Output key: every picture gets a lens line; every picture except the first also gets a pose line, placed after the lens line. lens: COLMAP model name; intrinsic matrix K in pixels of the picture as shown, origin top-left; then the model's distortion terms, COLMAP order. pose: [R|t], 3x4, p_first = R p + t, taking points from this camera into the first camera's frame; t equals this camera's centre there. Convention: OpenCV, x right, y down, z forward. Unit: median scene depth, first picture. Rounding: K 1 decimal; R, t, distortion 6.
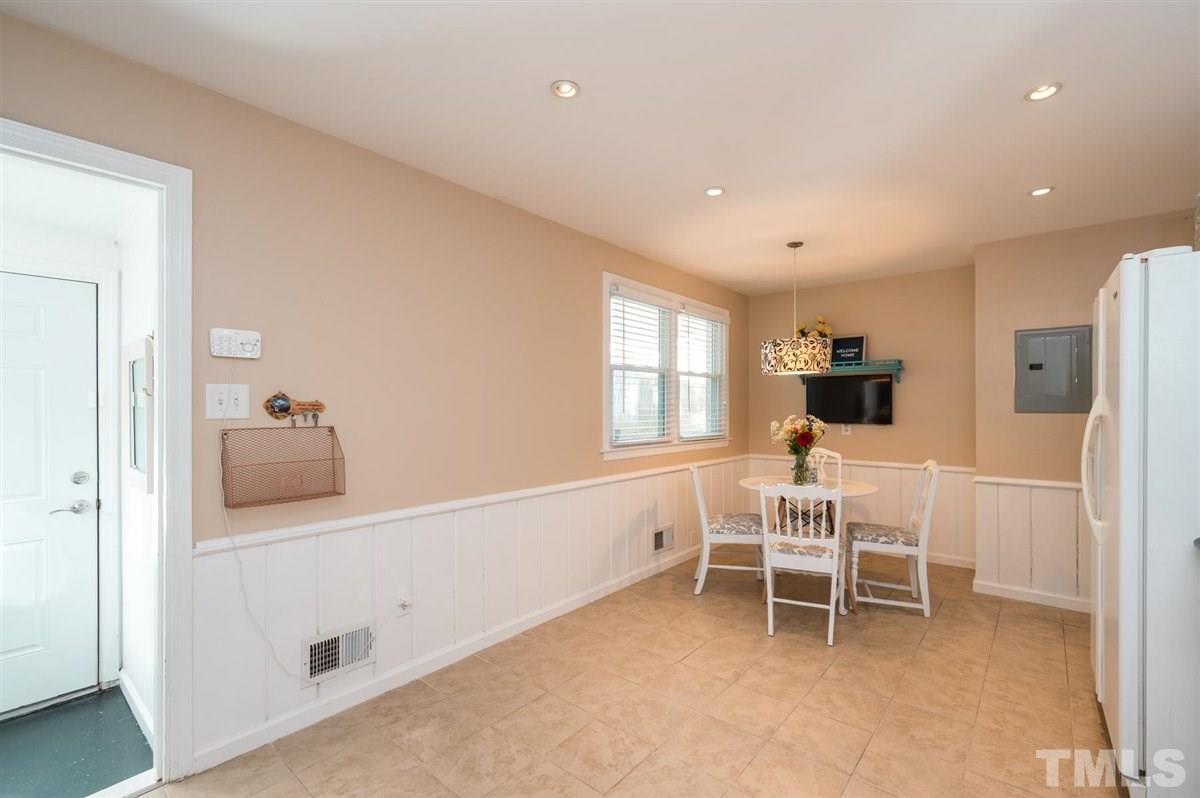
lens RADIAL K [[508.7, 0, 615.4], [0, 508.7, 407.5], [0, 0, 1]] dist [0.003027, -0.001394]
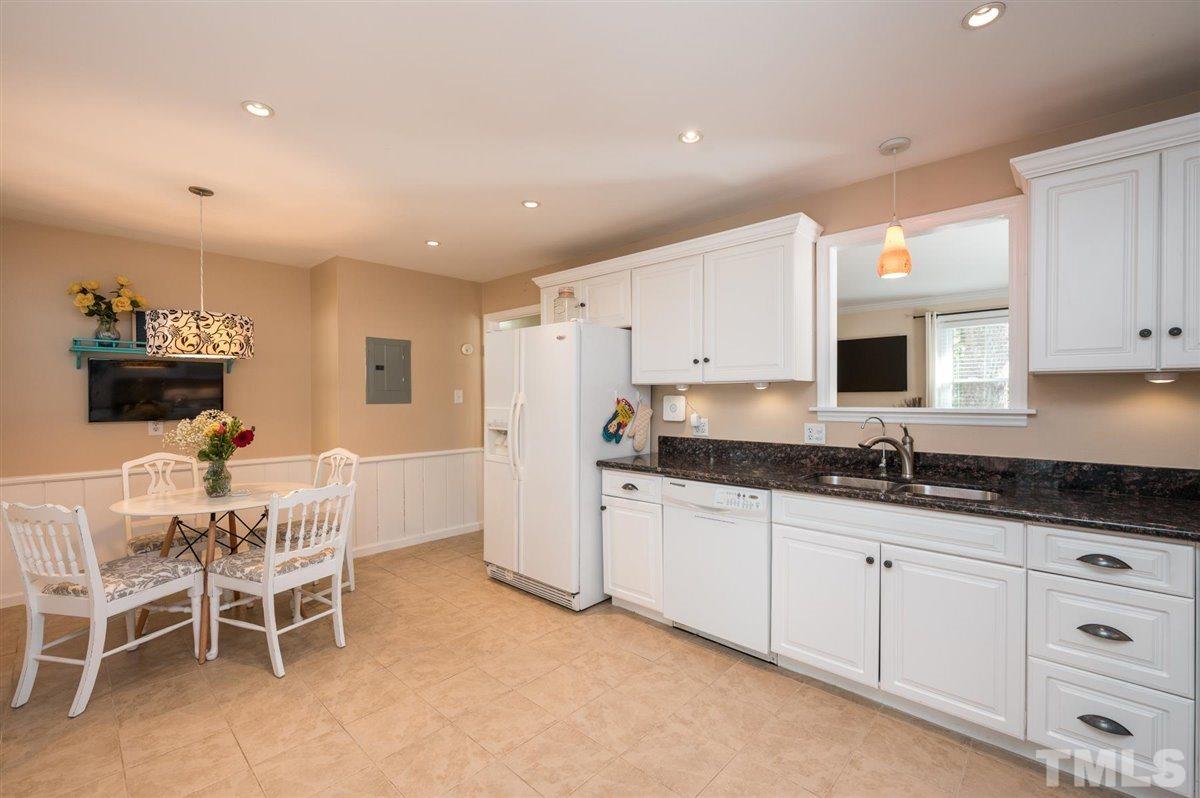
lens RADIAL K [[508.7, 0, 597.8], [0, 508.7, 398.9], [0, 0, 1]] dist [0.003027, -0.001394]
pose [[0.072632, -0.003288, 0.997353, -0.405866], [0.004637, 0.999985, 0.002959, -0.002239], [-0.997348, 0.004410, 0.072646, 0.360569]]
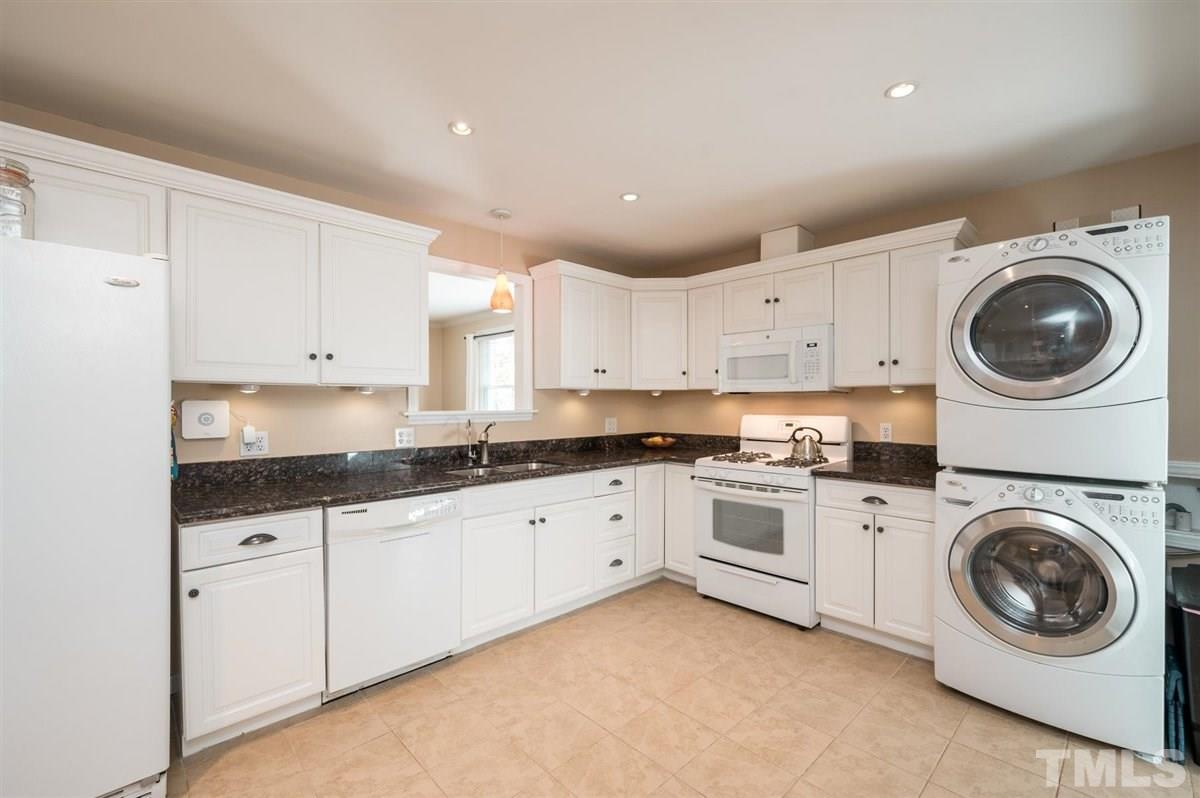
lens RADIAL K [[508.7, 0, 594.9], [0, 508.7, 403.9], [0, 0, 1]] dist [0.003027, -0.001394]
pose [[-0.991484, 0.002621, 0.130200, 0.015794], [0.003476, 0.999974, 0.006341, -0.003211], [-0.130180, 0.006740, -0.991468, 0.885375]]
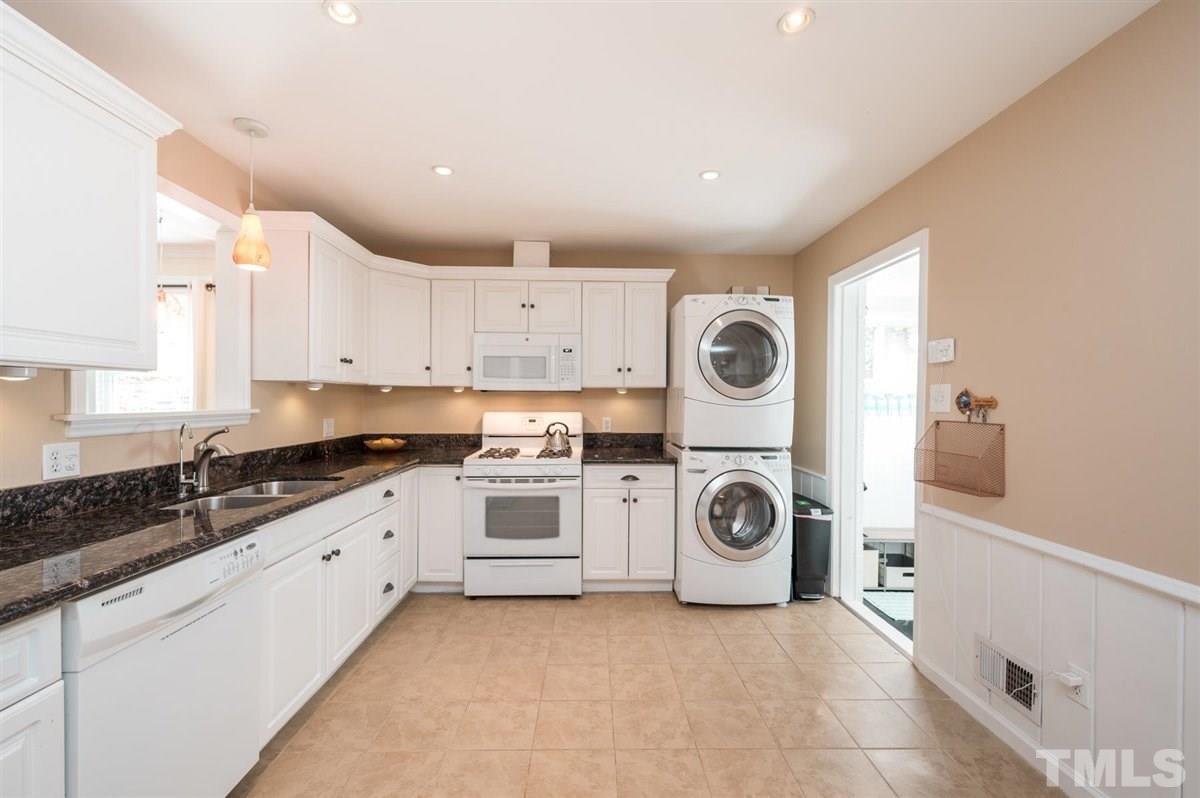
lens RADIAL K [[508.7, 0, 600.3], [0, 508.7, 403.3], [0, 0, 1]] dist [0.003027, -0.001394]
pose [[-0.761855, 0.001907, -0.647745, 0.373155], [-0.005901, 0.999934, 0.009884, -0.003904], [0.647721, 0.011353, -0.761793, 0.772620]]
